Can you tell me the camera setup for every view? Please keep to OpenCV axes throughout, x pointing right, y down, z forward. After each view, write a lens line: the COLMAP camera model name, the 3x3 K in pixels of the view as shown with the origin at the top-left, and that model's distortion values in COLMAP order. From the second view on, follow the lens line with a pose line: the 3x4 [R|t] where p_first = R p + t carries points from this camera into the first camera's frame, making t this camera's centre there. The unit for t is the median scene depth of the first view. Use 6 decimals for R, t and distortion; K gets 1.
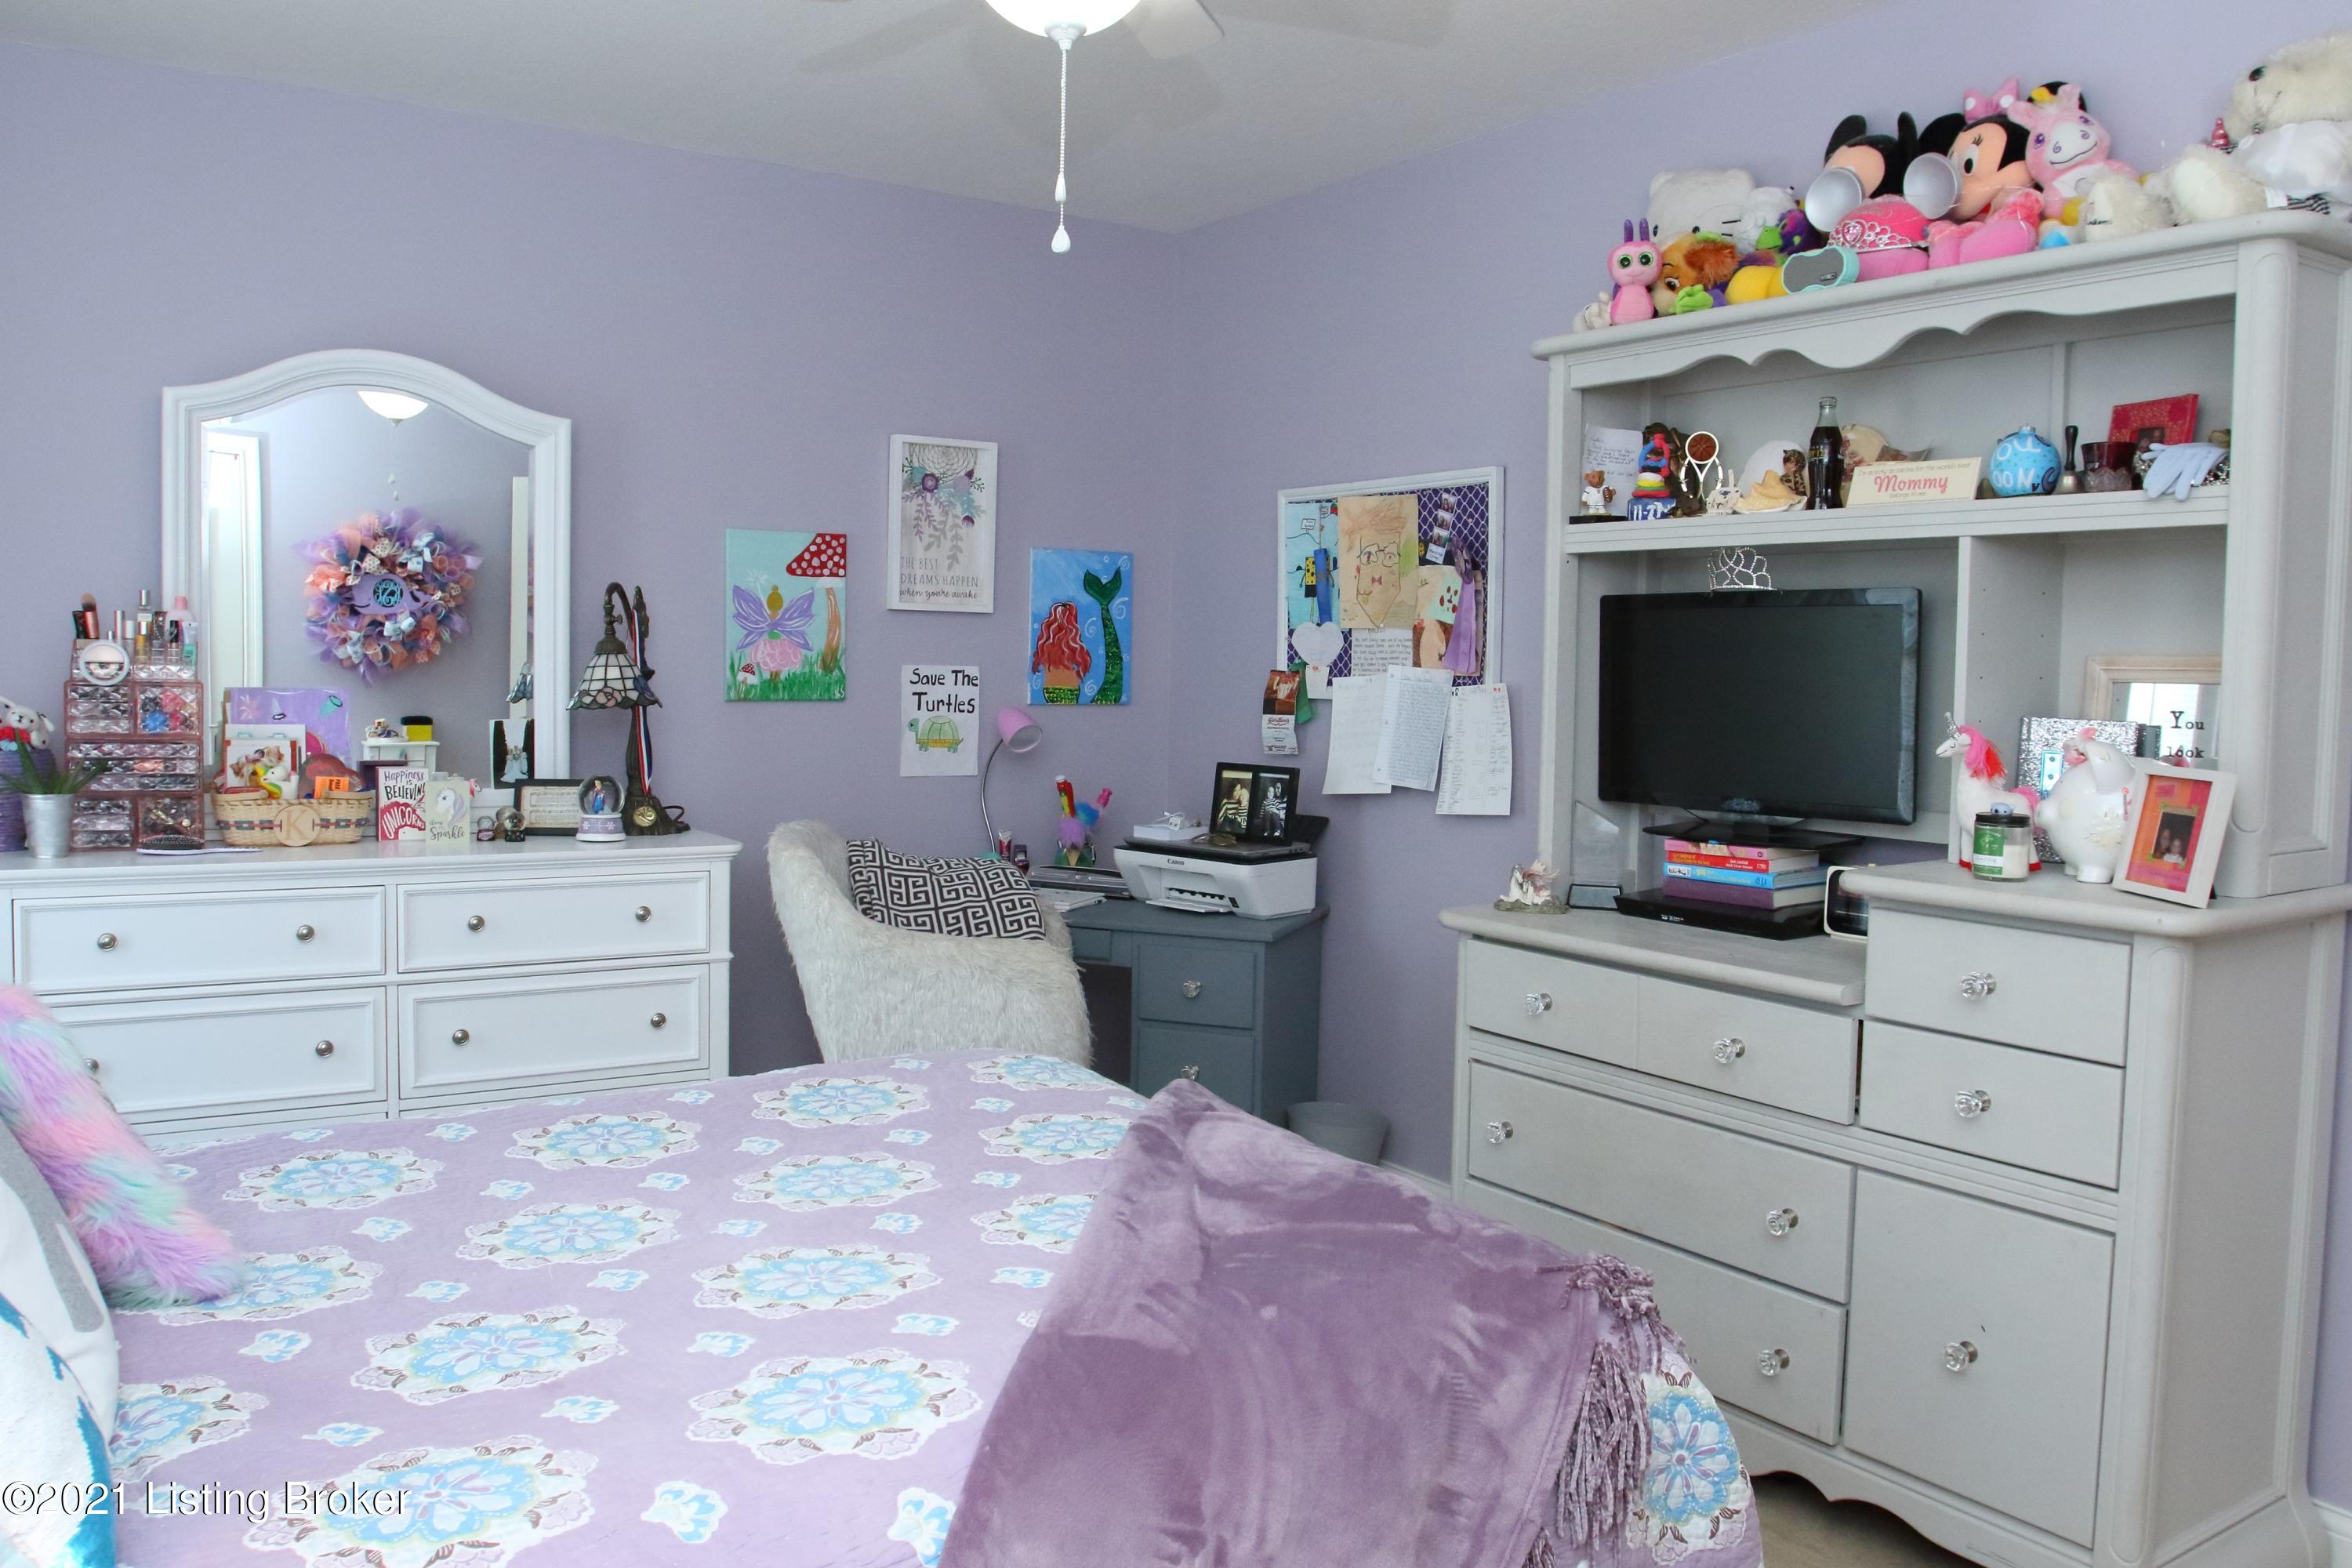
lens RADIAL K [[1818.6, 0, 1154.0], [0, 1818.6, 773.0], [0, 0, 1]] dist [-0.095659, 0.061603]
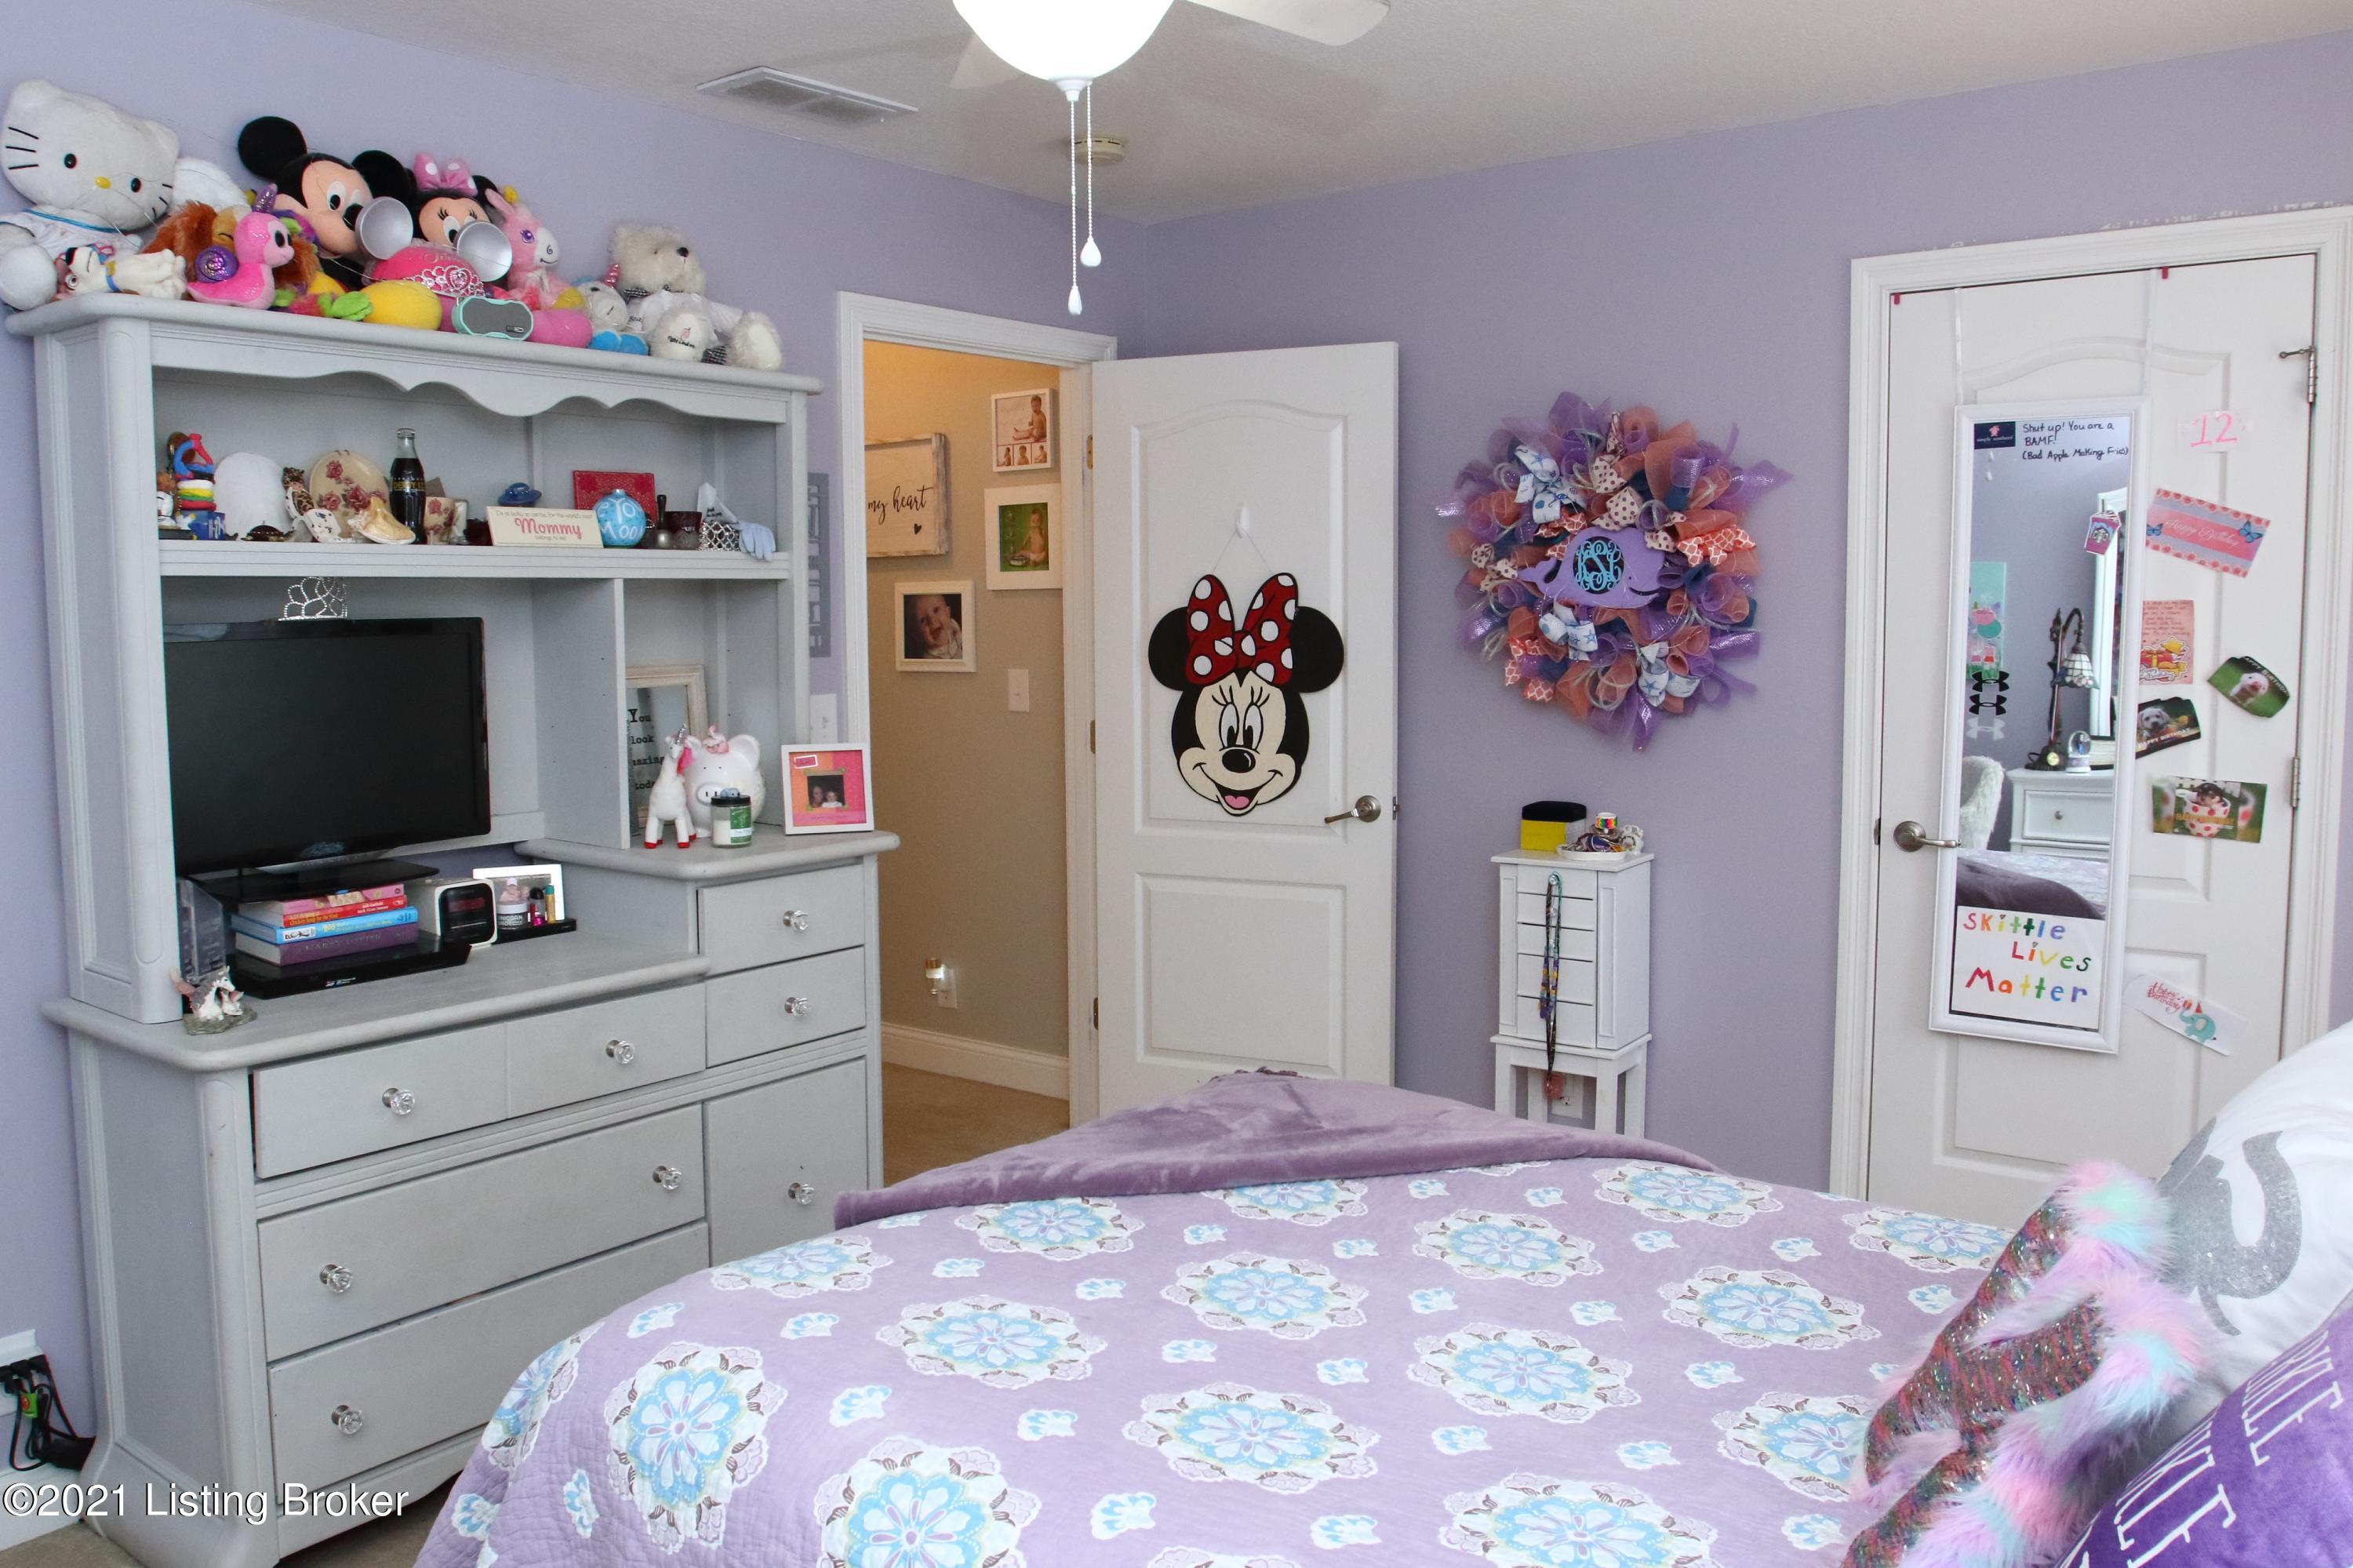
lens RADIAL K [[1819.4, 0, 1154.5], [0, 1819.4, 773.0], [0, 0, 1]] dist [-0.095659, 0.061603]
pose [[-0.339632, -0.104276, 0.934760, -0.831245], [0.058129, 0.989609, 0.131514, -0.144023], [-0.938761, 0.099003, -0.330041, 1.092897]]
